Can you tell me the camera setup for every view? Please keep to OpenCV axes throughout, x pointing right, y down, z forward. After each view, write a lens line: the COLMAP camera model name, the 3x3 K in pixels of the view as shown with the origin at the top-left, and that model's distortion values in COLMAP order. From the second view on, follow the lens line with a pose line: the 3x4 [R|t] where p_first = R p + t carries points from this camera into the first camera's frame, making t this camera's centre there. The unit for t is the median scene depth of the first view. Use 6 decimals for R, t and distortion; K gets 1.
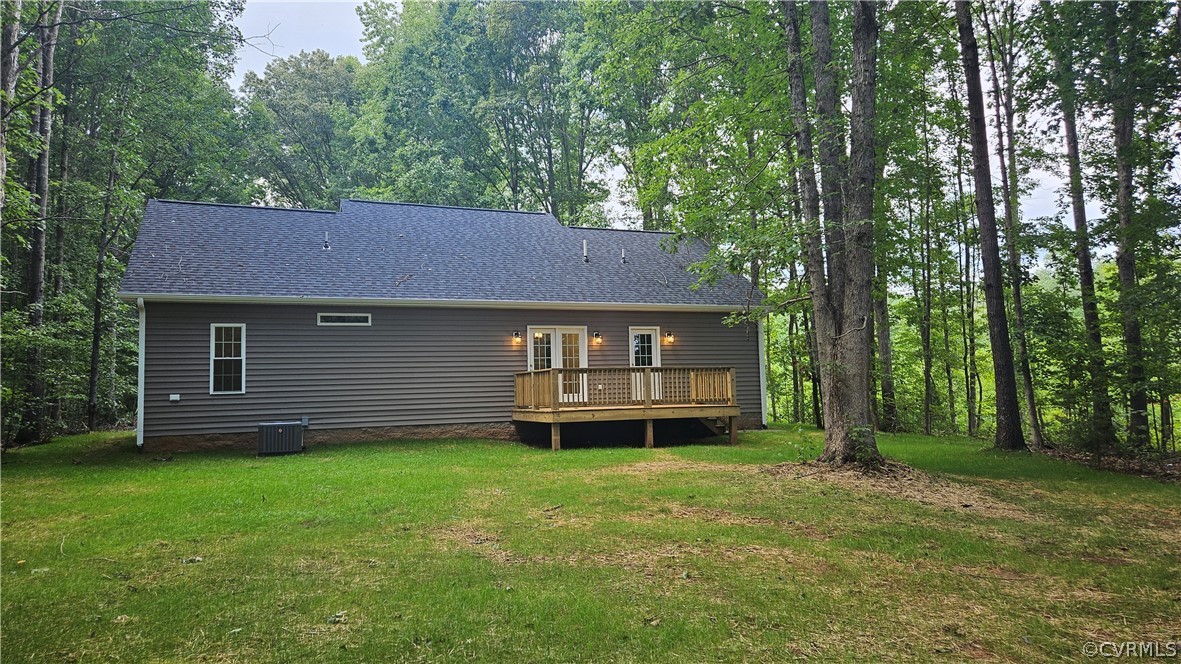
lens RADIAL K [[781.9, 0, 592.1], [0, 781.9, 339.9], [0, 0, 1]] dist [0.068268, -0.003236]
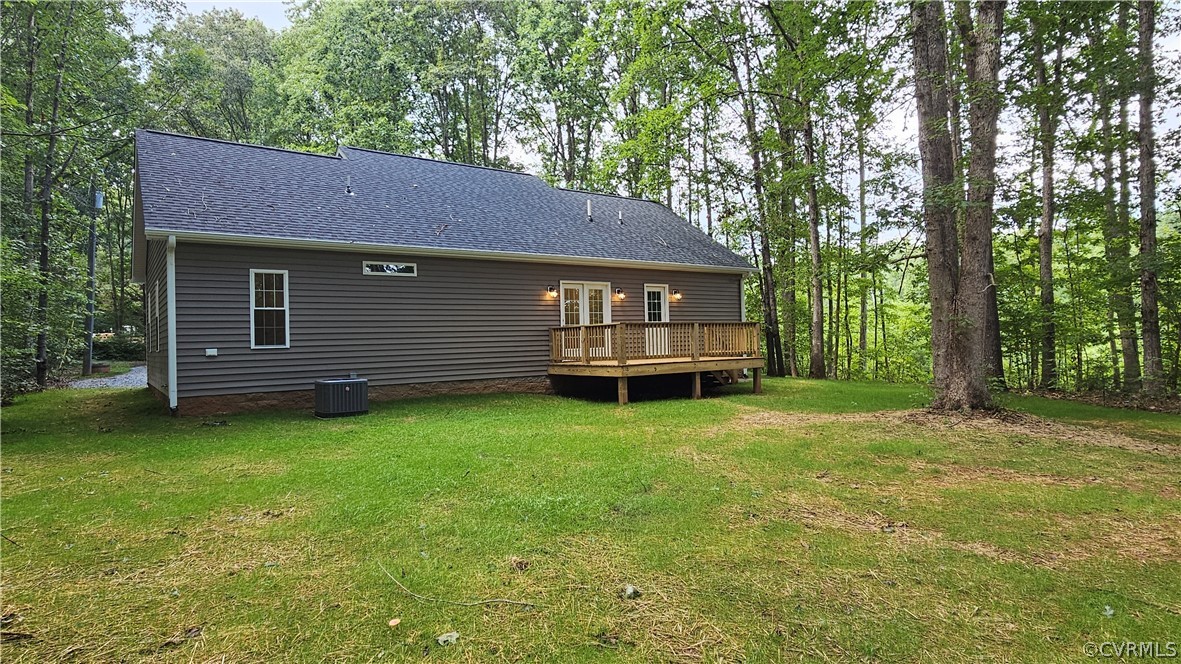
lens RADIAL K [[648.8, 0, 590.5], [0, 648.8, 332.0], [0, 0, 1]] dist [0.002080, 0.001522]
pose [[0.970723, 0.002005, 0.240194, -0.247368], [-0.012684, 0.998998, 0.042922, 0.011975], [-0.239867, -0.044712, 0.969775, 0.178811]]
